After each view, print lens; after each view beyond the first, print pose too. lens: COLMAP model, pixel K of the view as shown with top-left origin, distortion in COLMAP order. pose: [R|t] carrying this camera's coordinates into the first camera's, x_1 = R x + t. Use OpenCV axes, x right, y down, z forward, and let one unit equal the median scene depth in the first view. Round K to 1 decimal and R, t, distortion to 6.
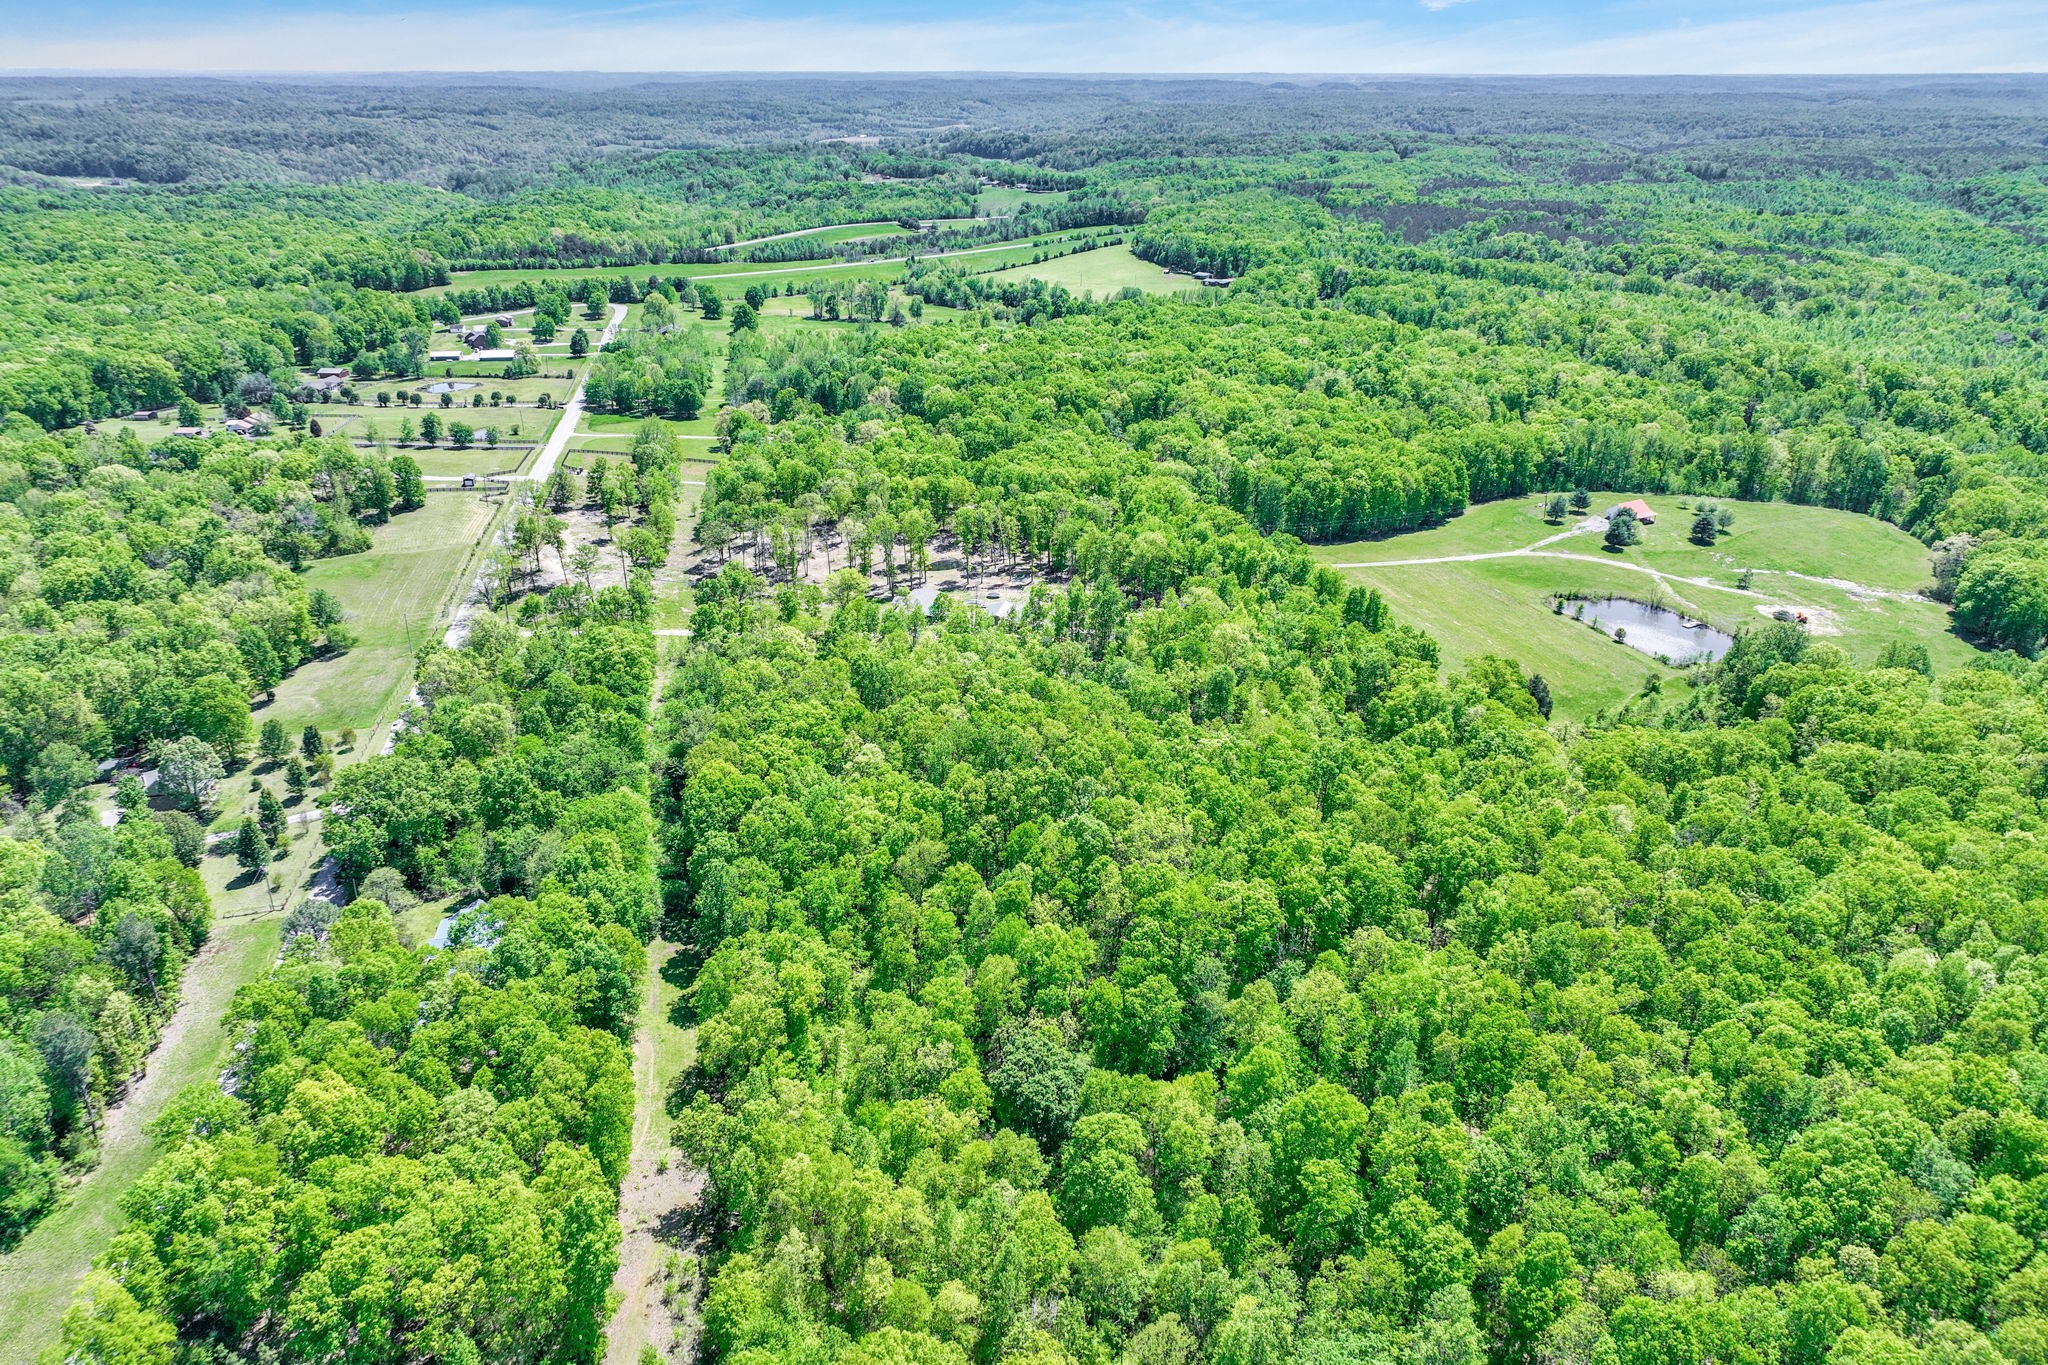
lens RADIAL K [[1457.8, 0, 1024.0], [0, 1457.8, 682.5], [0, 0, 1]] dist [-0.010045, 0.028229]
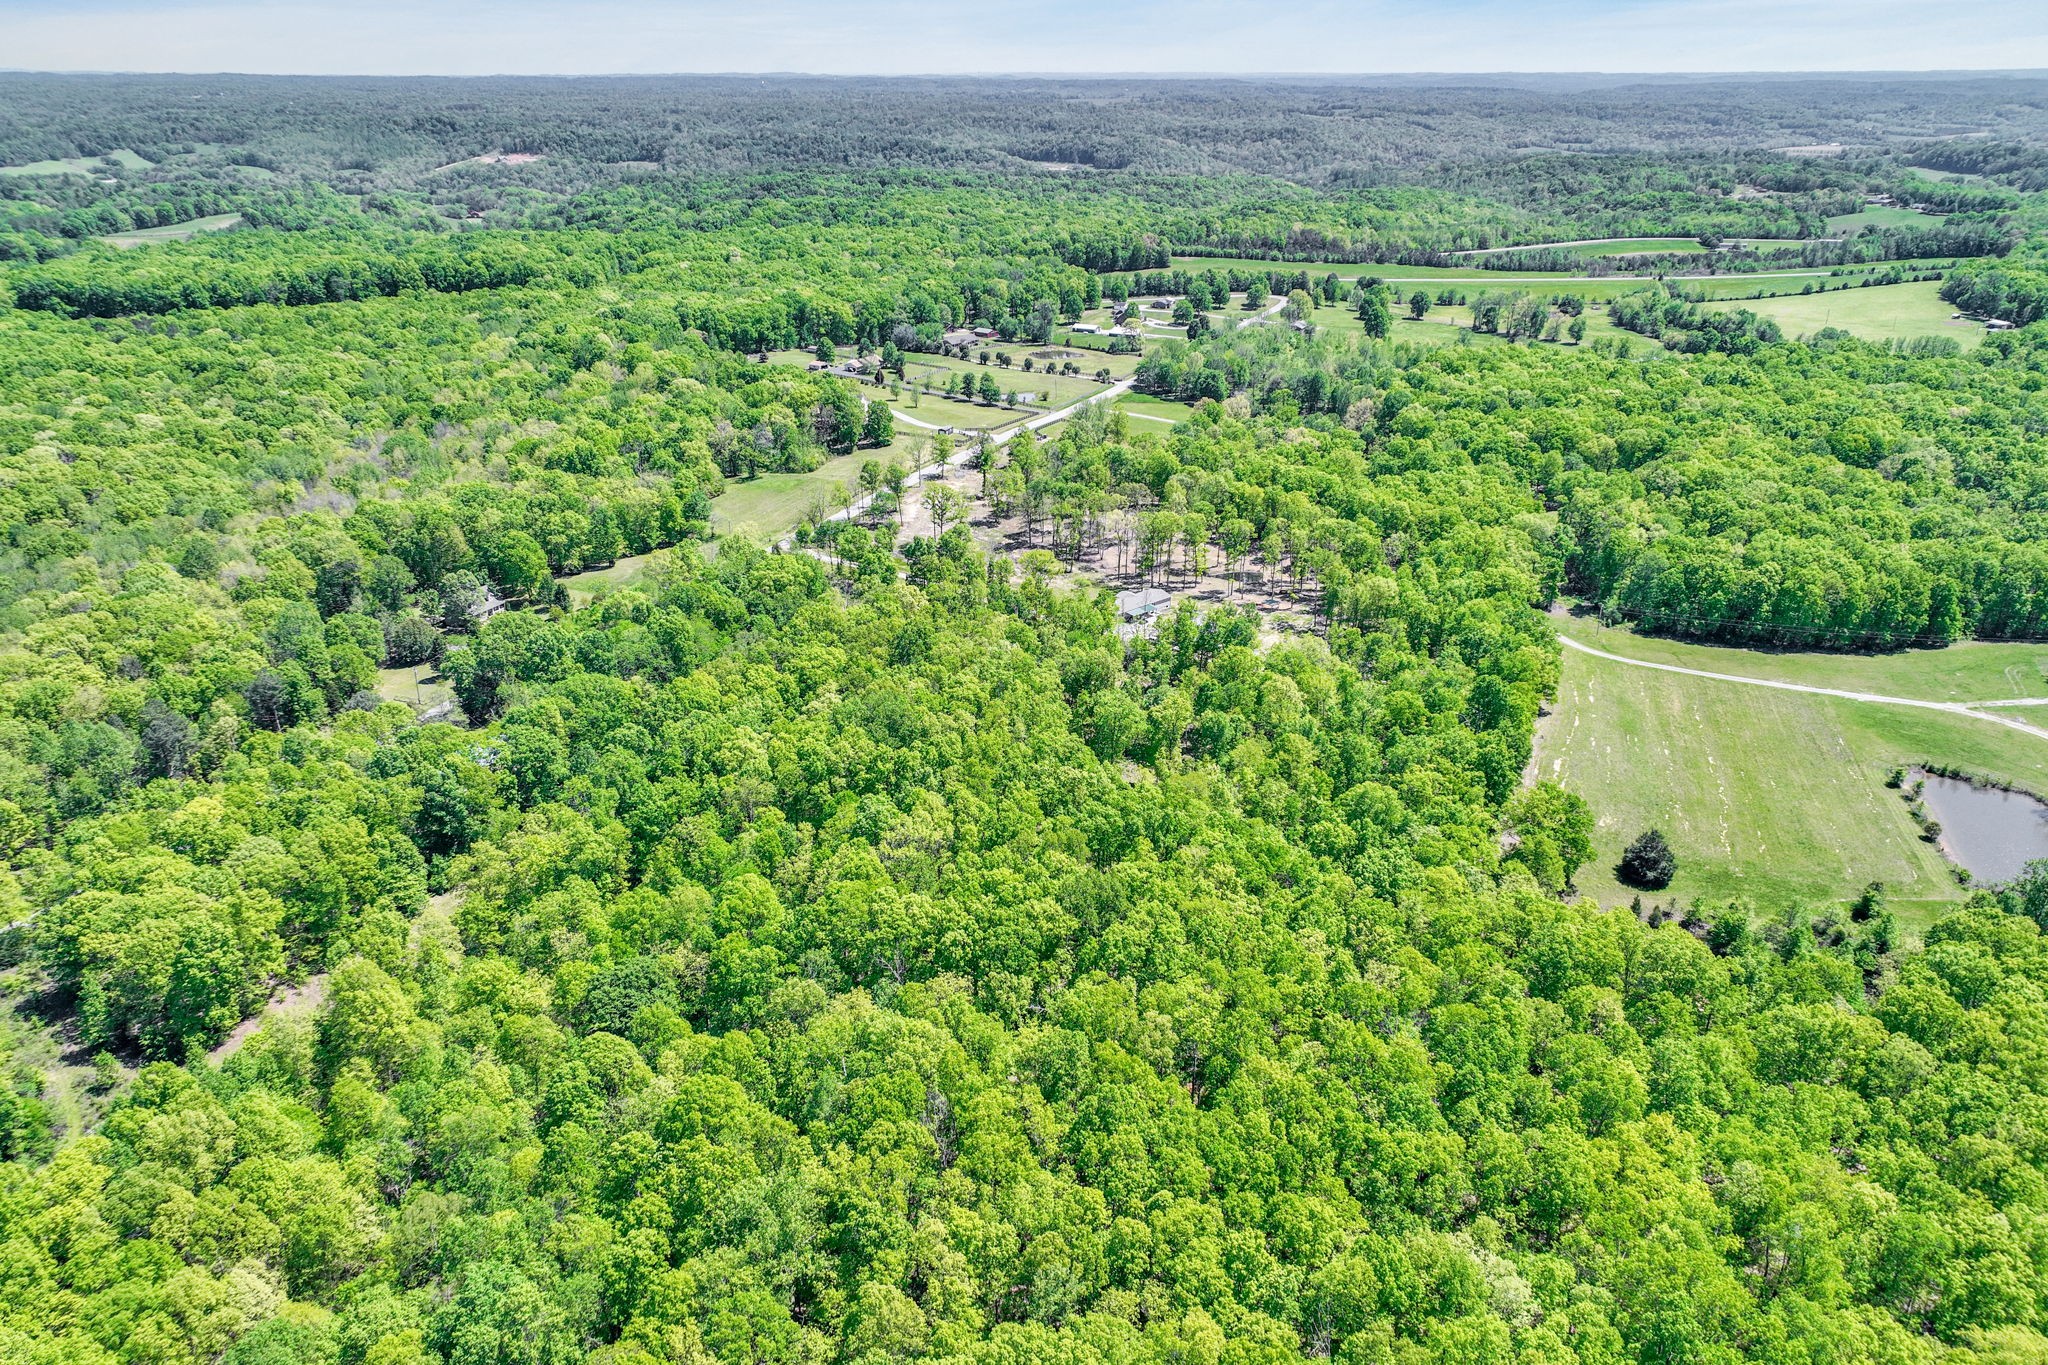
lens RADIAL K [[1443.5, 0, 1024.0], [0, 1443.5, 682.5], [0, 0, 1]] dist [-0.009900, 0.028363]
pose [[0.811820, 0.228298, -0.537428, 0.159897], [-0.226780, 0.971421, 0.070090, -0.020313], [0.538070, 0.064977, 0.840392, 0.047980]]
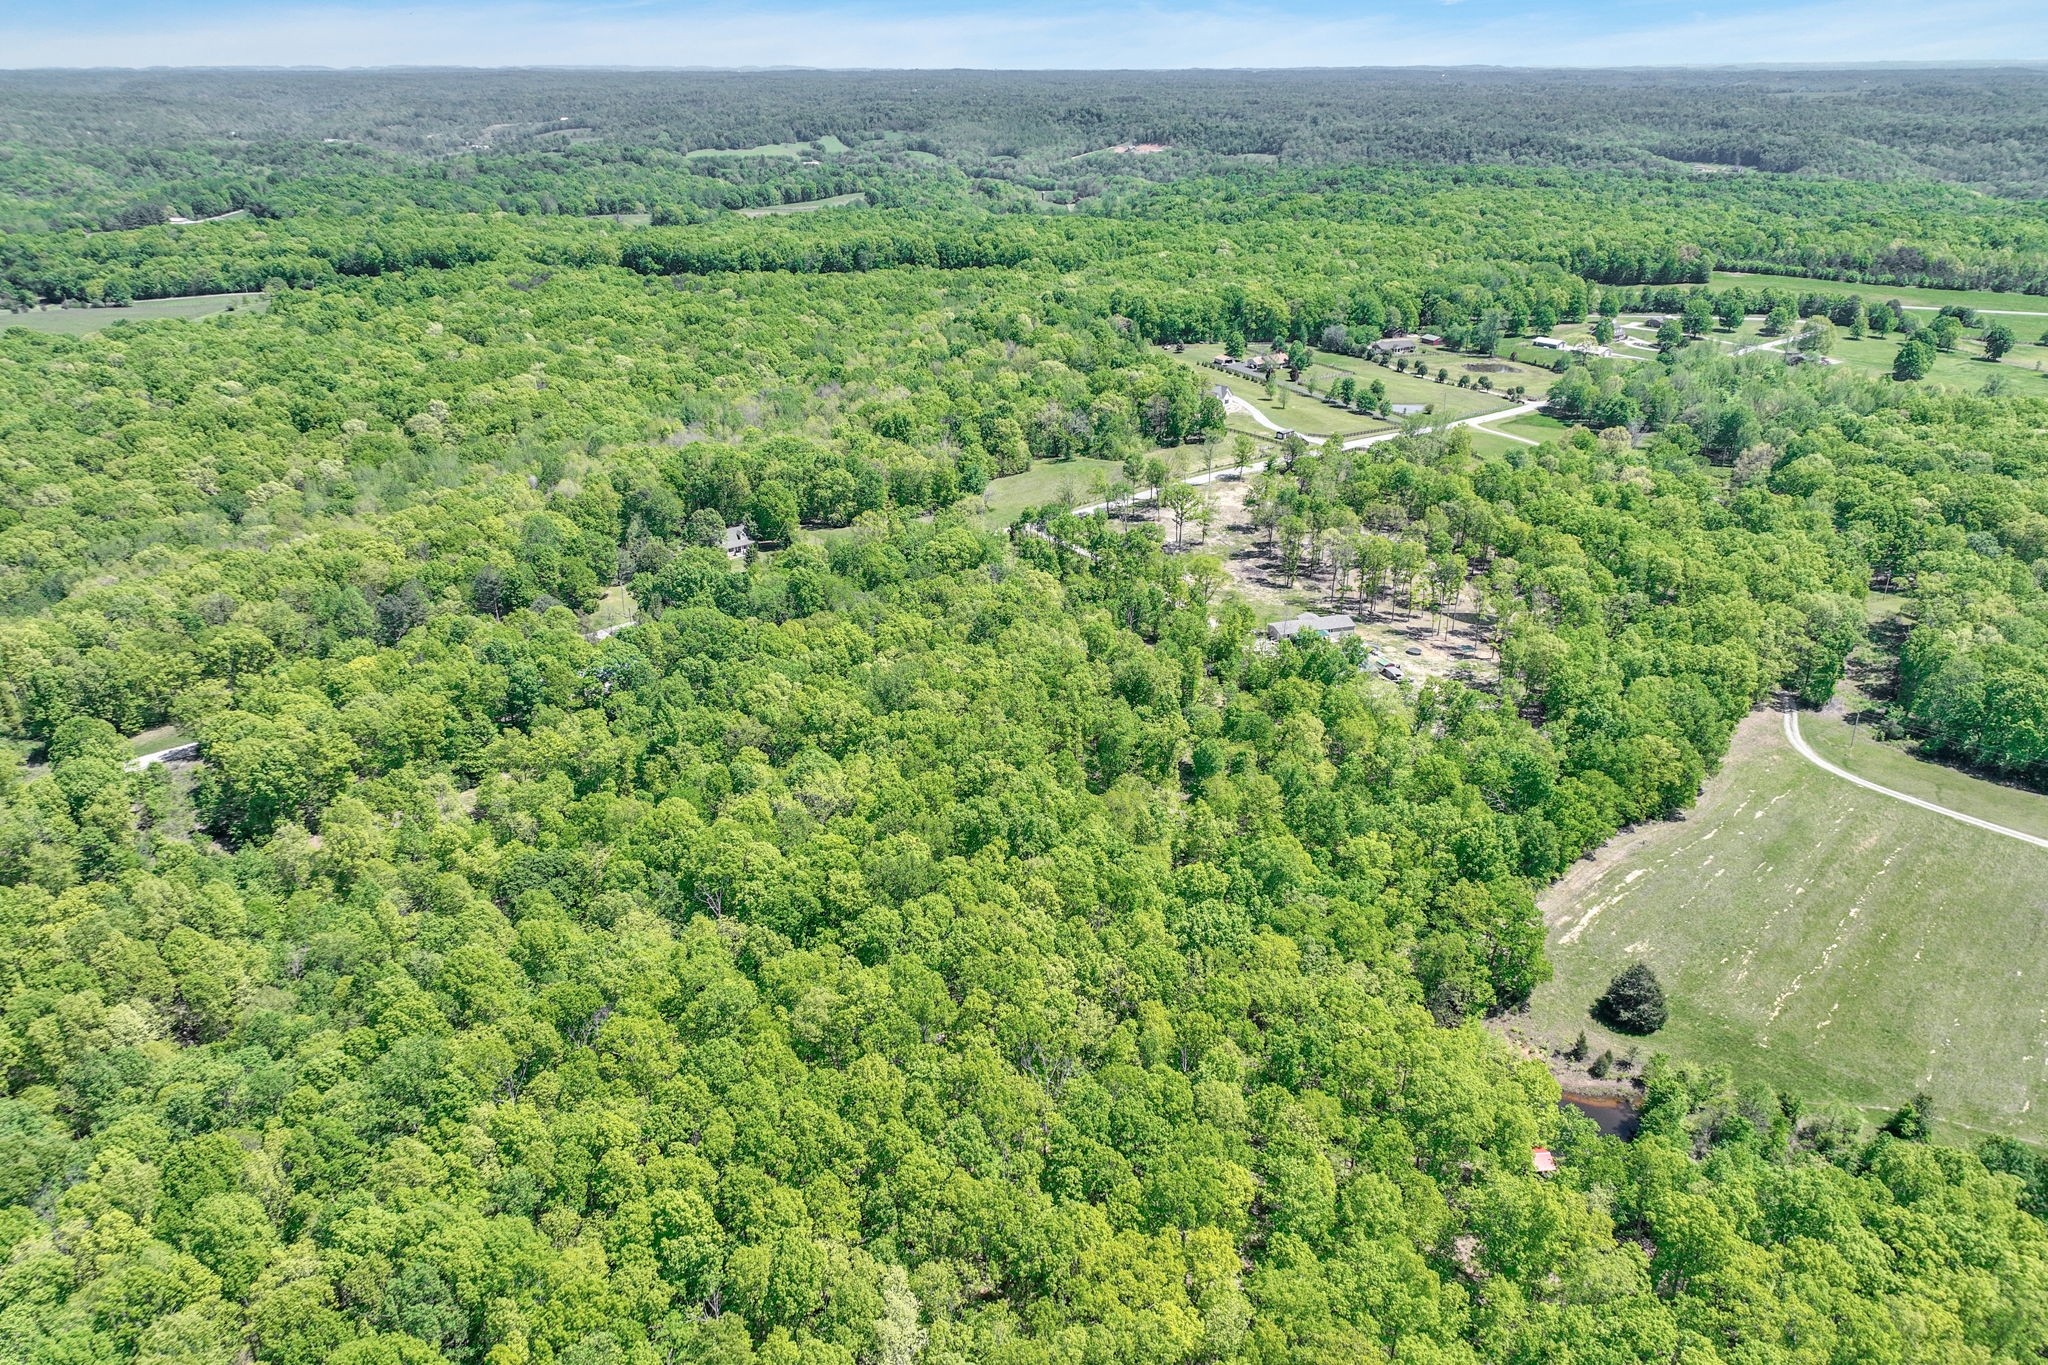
lens RADIAL K [[1457.8, 0, 1024.0], [0, 1457.8, 682.5], [0, 0, 1]] dist [-0.010045, 0.028229]
pose [[0.489623, 0.339005, -0.803334, 0.236678], [-0.335174, 0.923710, 0.185519, -0.051566], [0.804939, 0.178423, 0.565896, 0.122946]]
